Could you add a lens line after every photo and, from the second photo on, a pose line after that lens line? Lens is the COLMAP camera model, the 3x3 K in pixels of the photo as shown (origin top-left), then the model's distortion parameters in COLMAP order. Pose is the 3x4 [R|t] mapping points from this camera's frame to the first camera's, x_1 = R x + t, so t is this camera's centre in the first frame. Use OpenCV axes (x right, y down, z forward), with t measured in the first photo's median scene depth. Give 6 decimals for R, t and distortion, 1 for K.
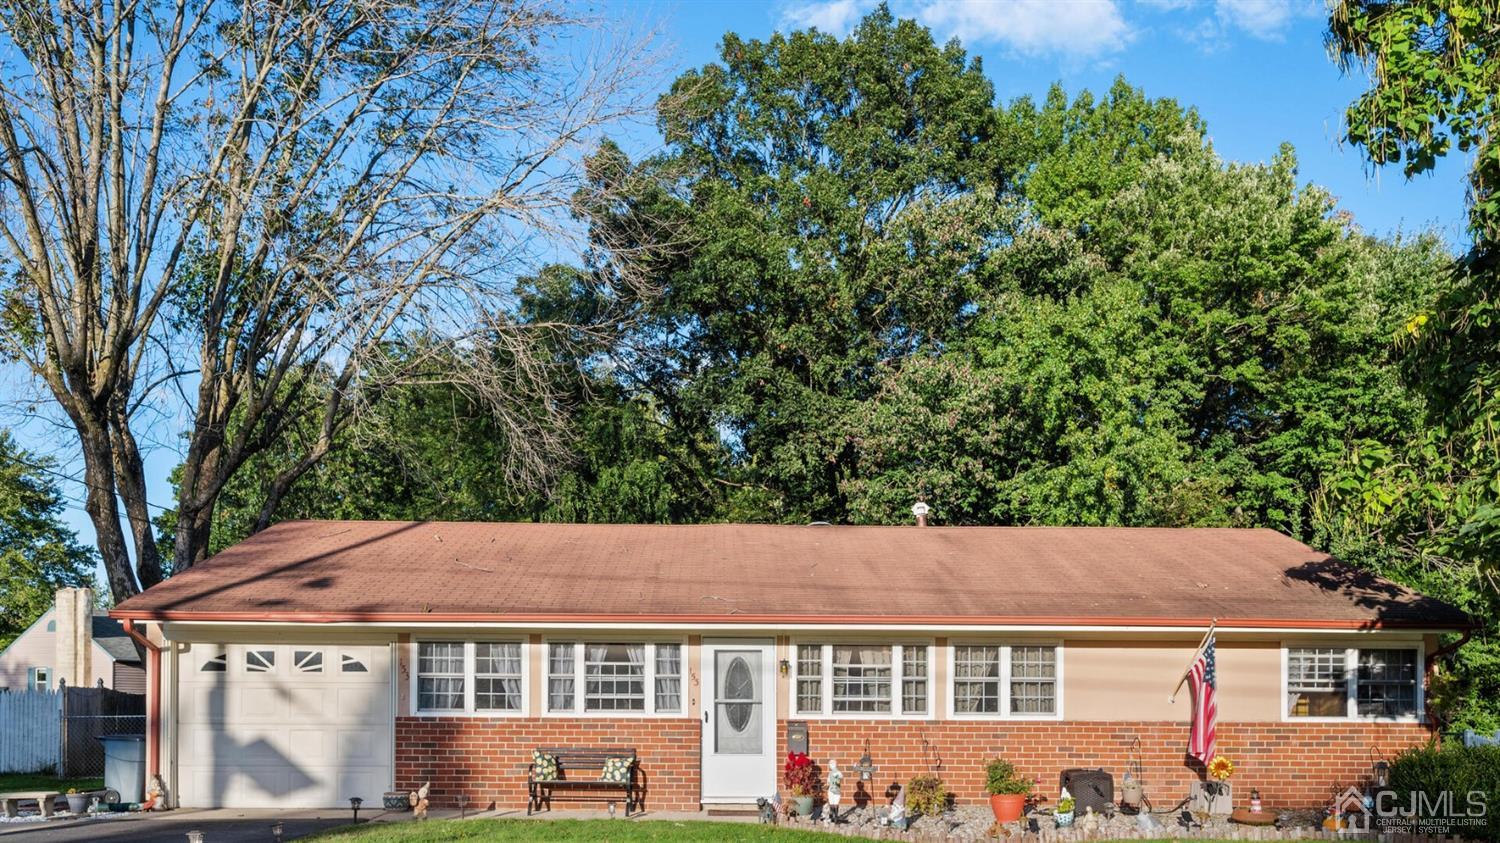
lens RADIAL K [[1234.1, 0, 632.2], [0, 1234.1, 423.2], [0, 0, 1]] dist [0.001850, 0.000797]
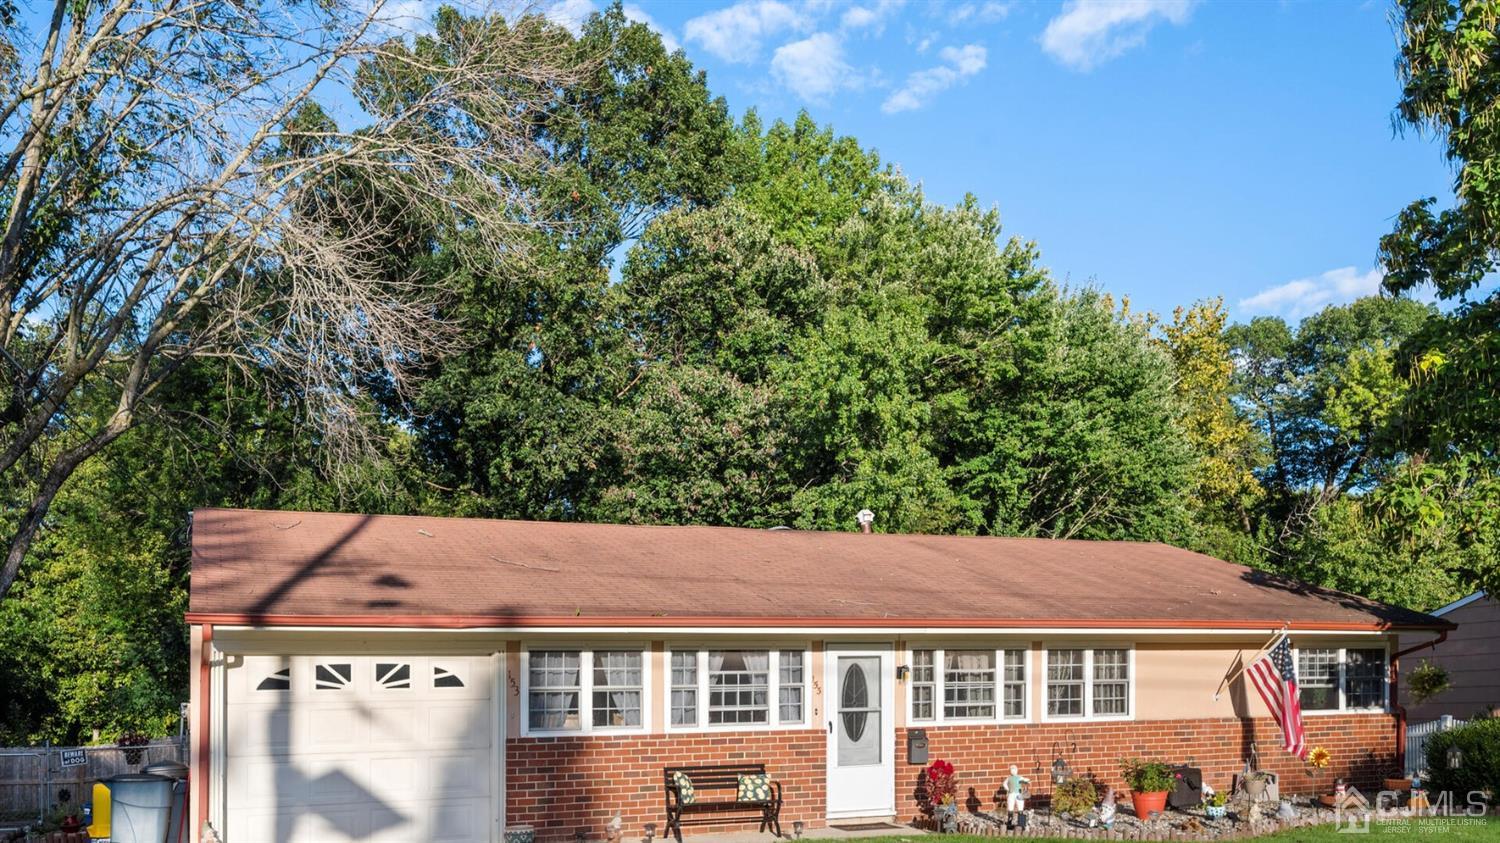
lens RADIAL K [[1273.3, 0, 748.0], [0, 1273.3, 452.7], [0, 0, 1]] dist [0.003437, 0.000701]
pose [[0.933722, 0.045165, 0.355139, -0.348962], [-0.051153, 0.998663, 0.007486, 0.024945], [-0.354326, -0.025156, 0.934784, 0.119838]]
